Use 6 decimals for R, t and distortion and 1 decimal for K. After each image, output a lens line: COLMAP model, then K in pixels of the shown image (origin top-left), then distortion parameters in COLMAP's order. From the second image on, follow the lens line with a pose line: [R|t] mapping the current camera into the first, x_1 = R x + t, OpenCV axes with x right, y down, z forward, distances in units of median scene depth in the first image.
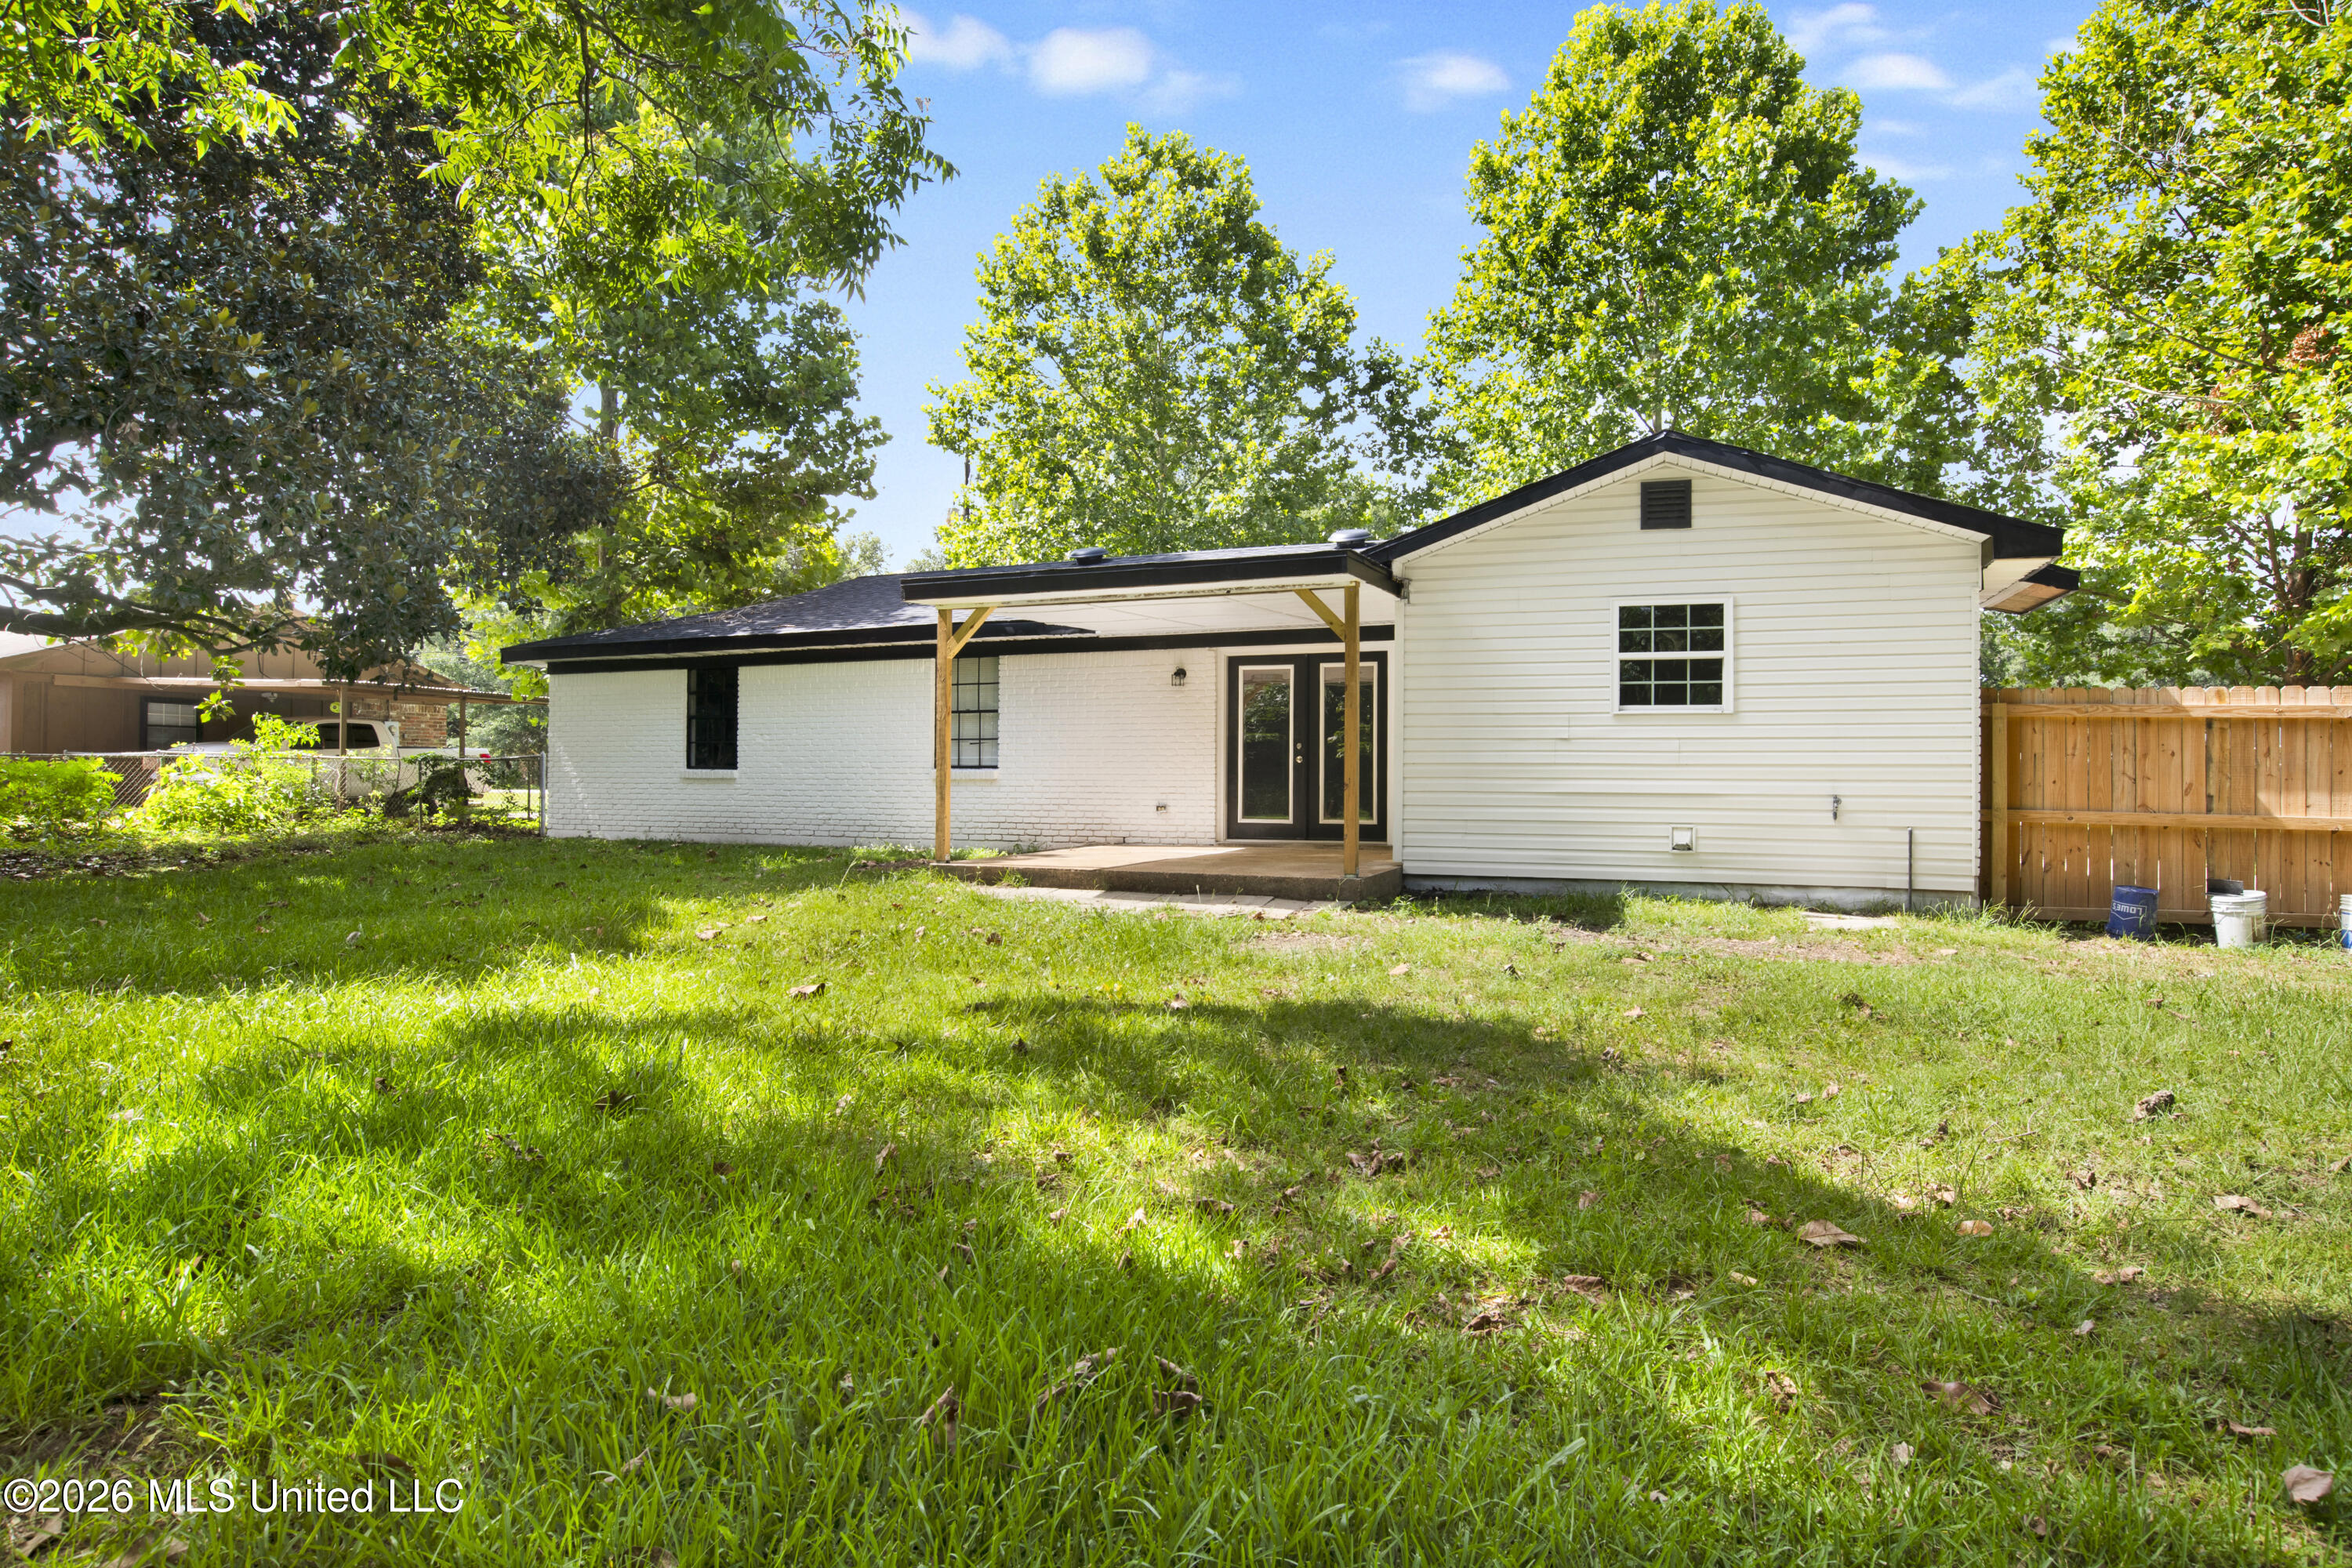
lens RADIAL K [[1252.4, 0, 1176.0], [0, 1252.4, 784.0], [0, 0, 1]] dist [-0.027328, -0.000109]
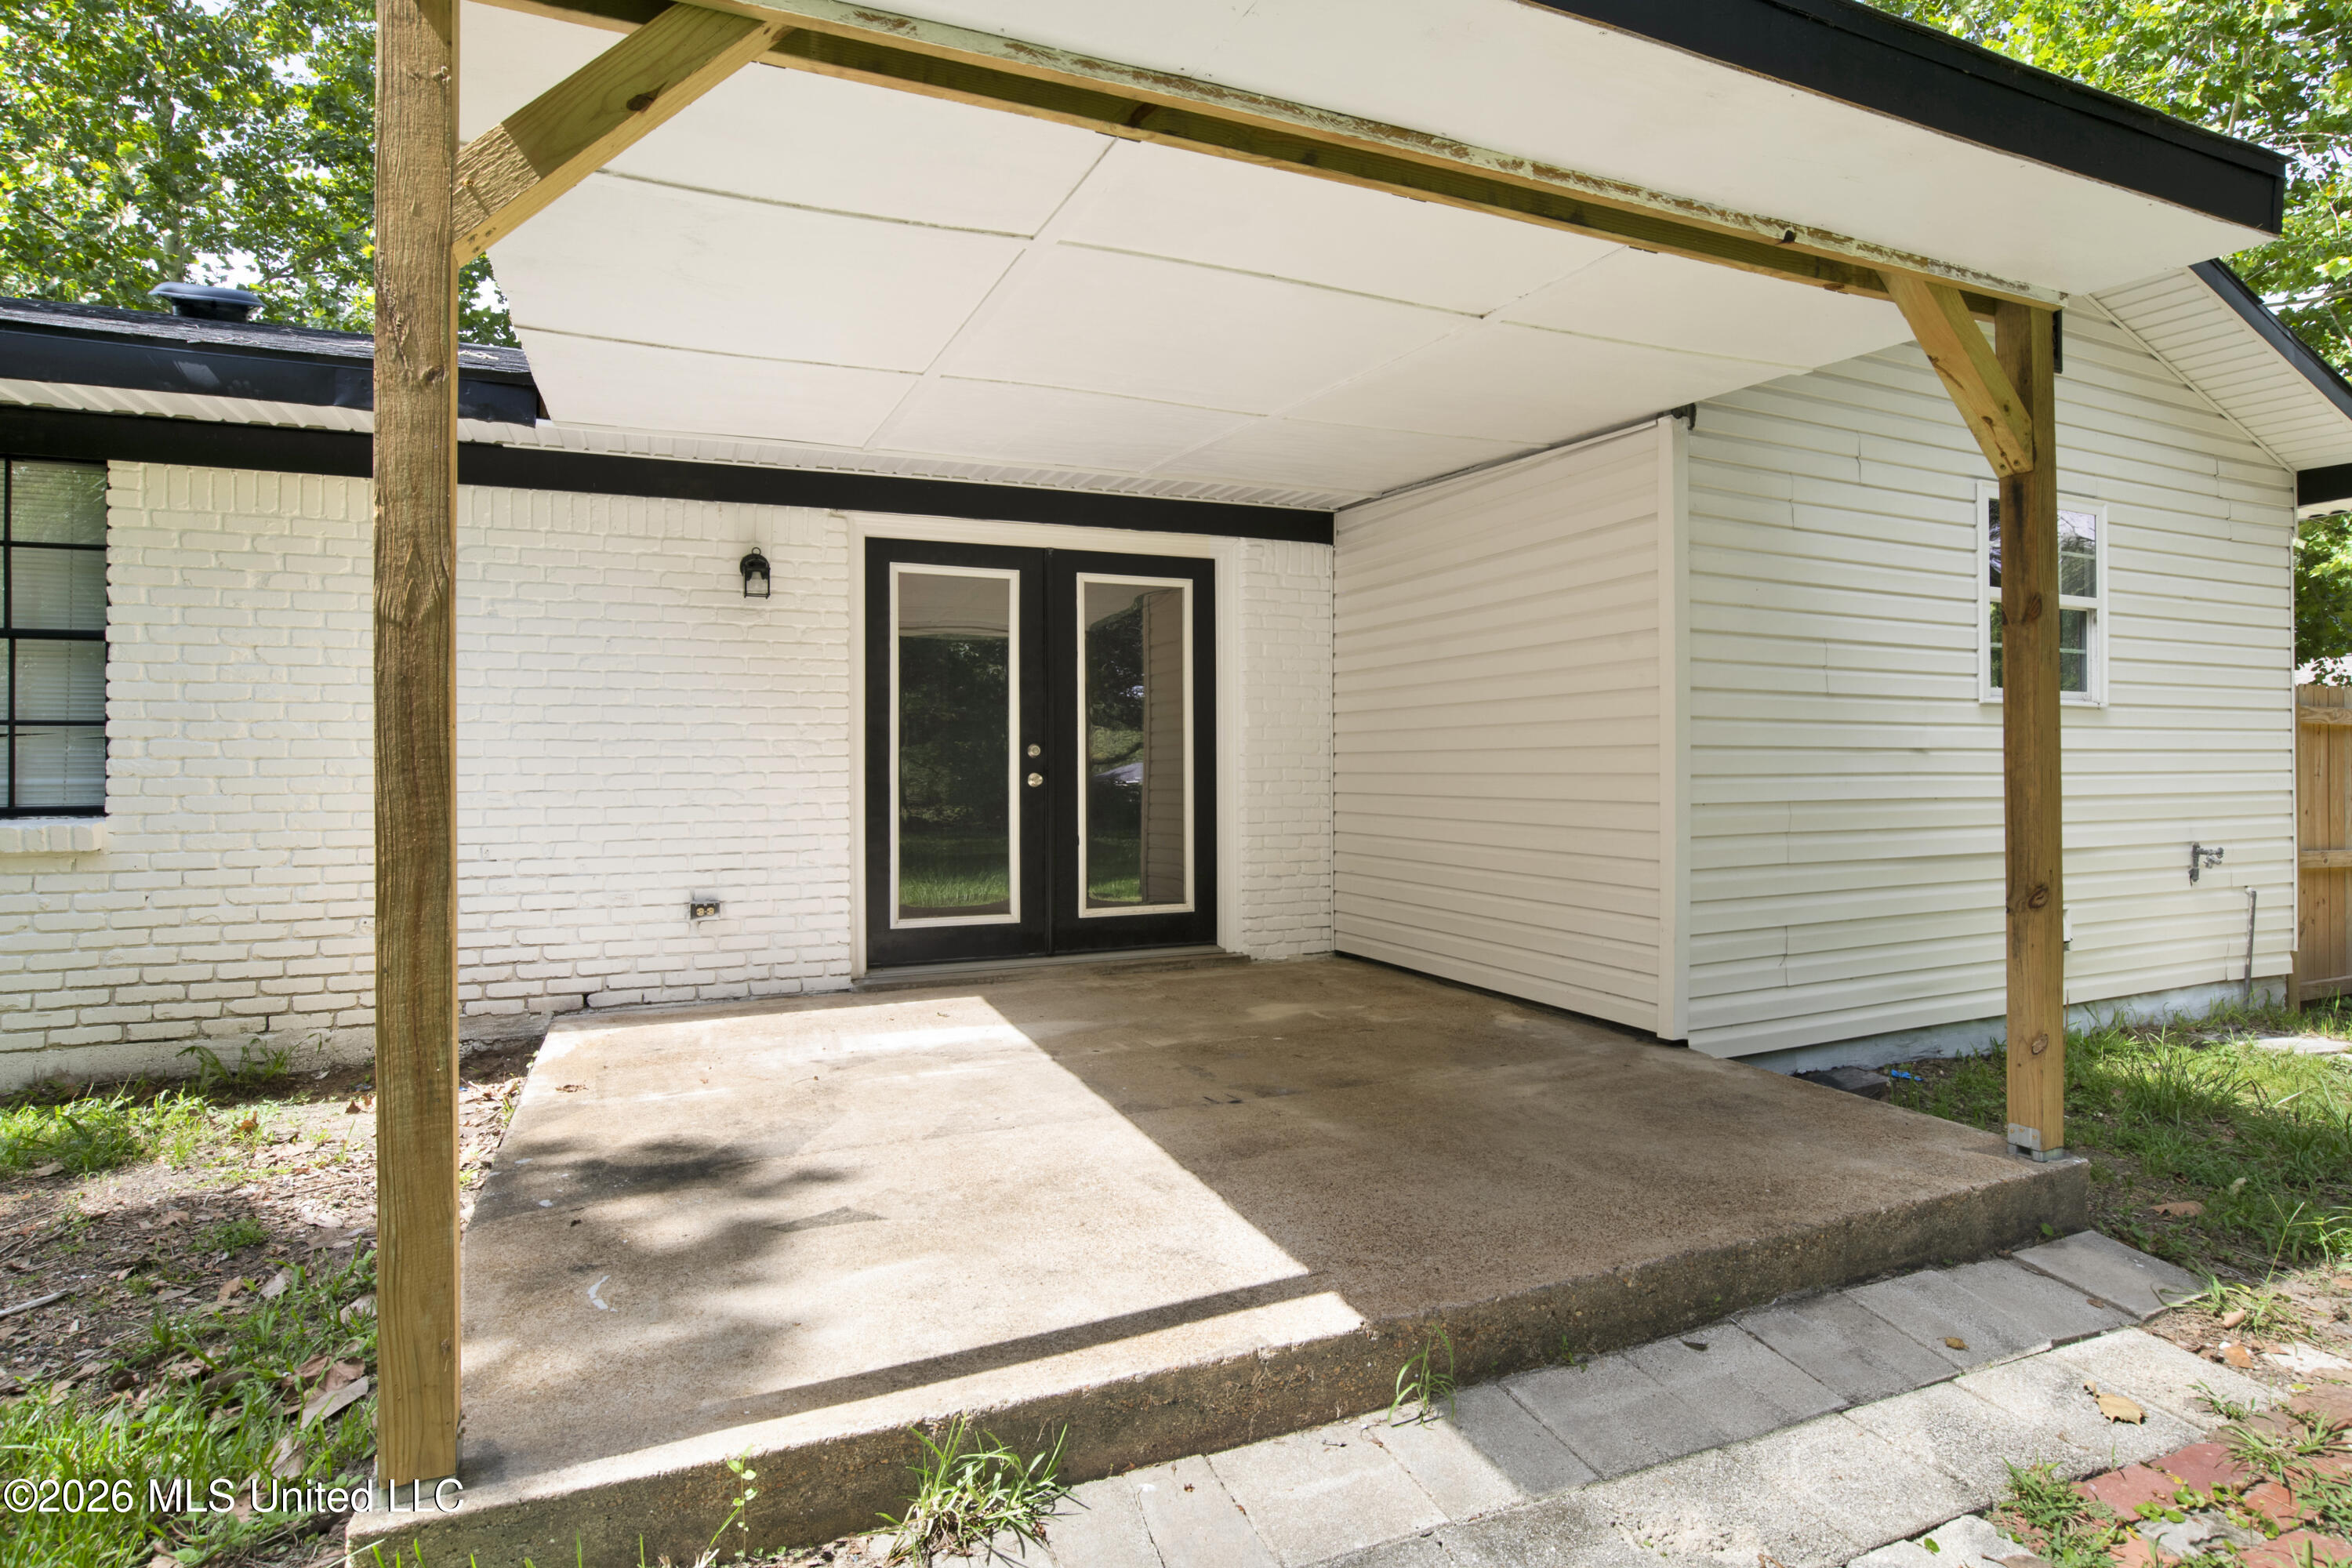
lens RADIAL K [[1261.2, 0, 1187.1], [0, 1261.2, 771.0], [0, 0, 1]] dist [-0.041560, 0.000673]
pose [[0.711576, -0.010324, 0.702534, -0.243291], [0.010722, 0.999935, 0.003834, -0.032507], [-0.702528, 0.004805, 0.711640, 0.851822]]
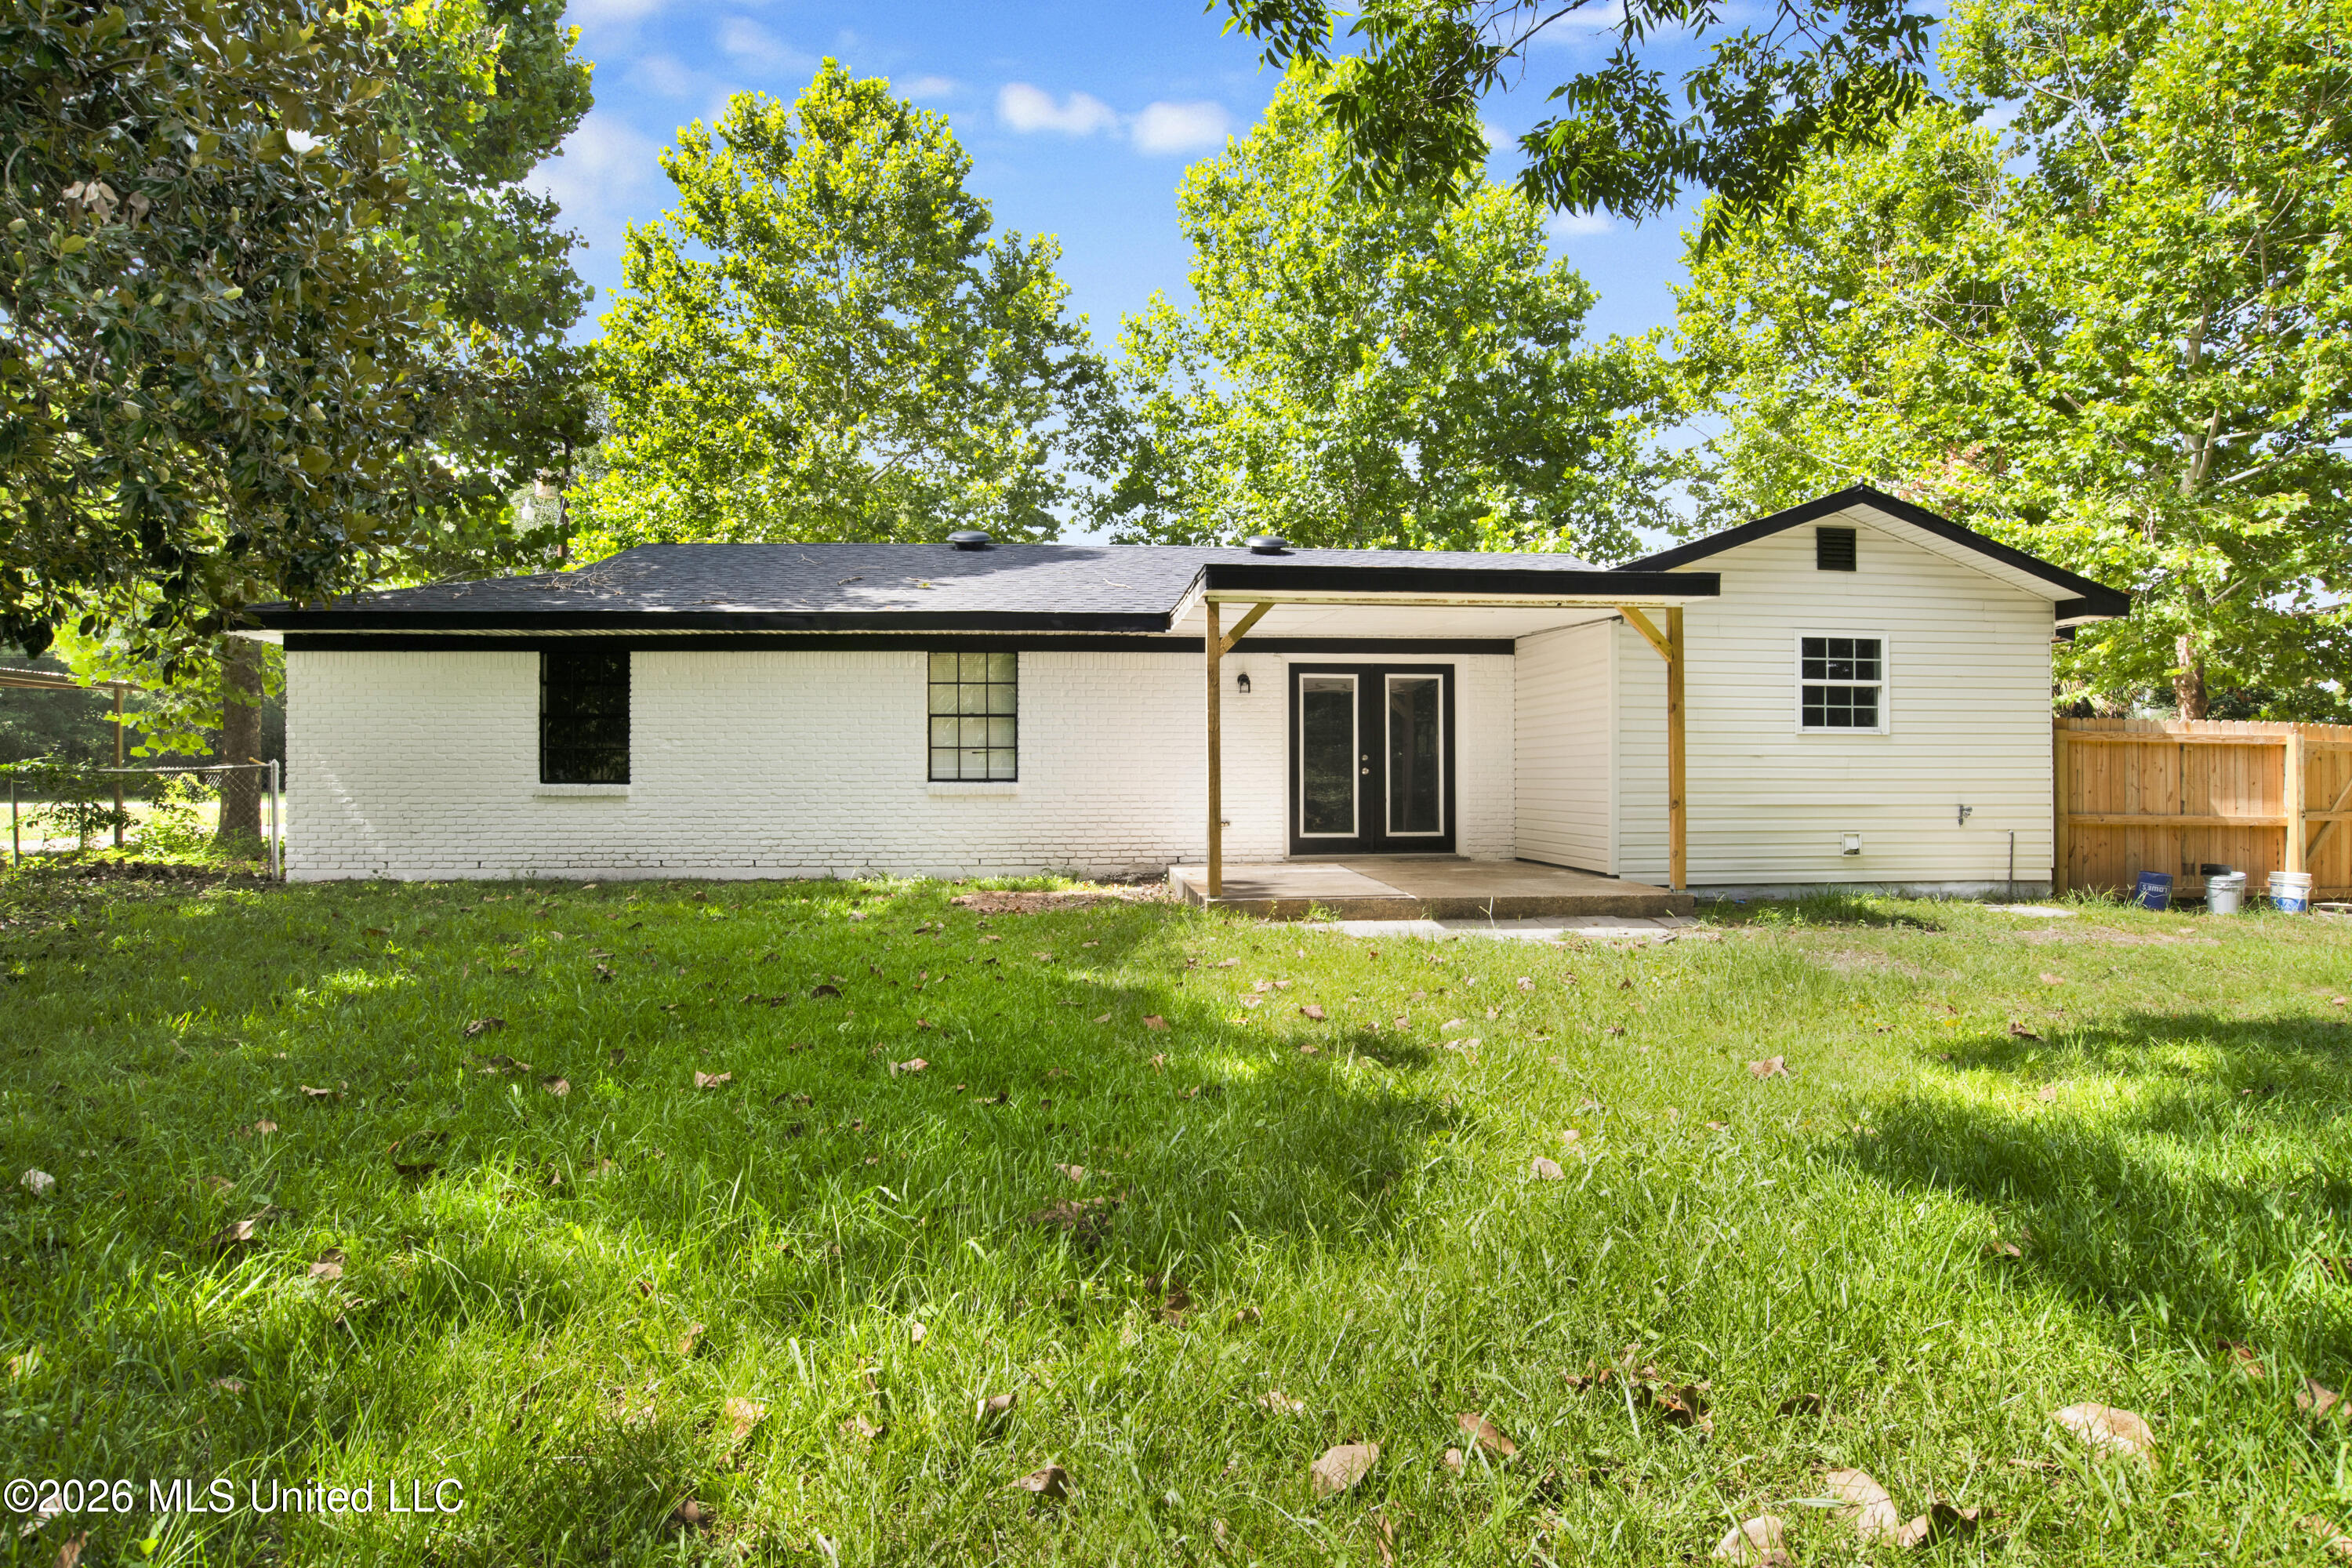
lens RADIAL K [[1261.2, 0, 1187.1], [0, 1261.2, 771.0], [0, 0, 1]] dist [-0.041560, 0.000673]
pose [[0.894300, -0.003496, 0.447454, -0.620754], [0.007634, 0.999943, -0.007445, -0.018561], [-0.447403, 0.010074, 0.894276, 0.246797]]
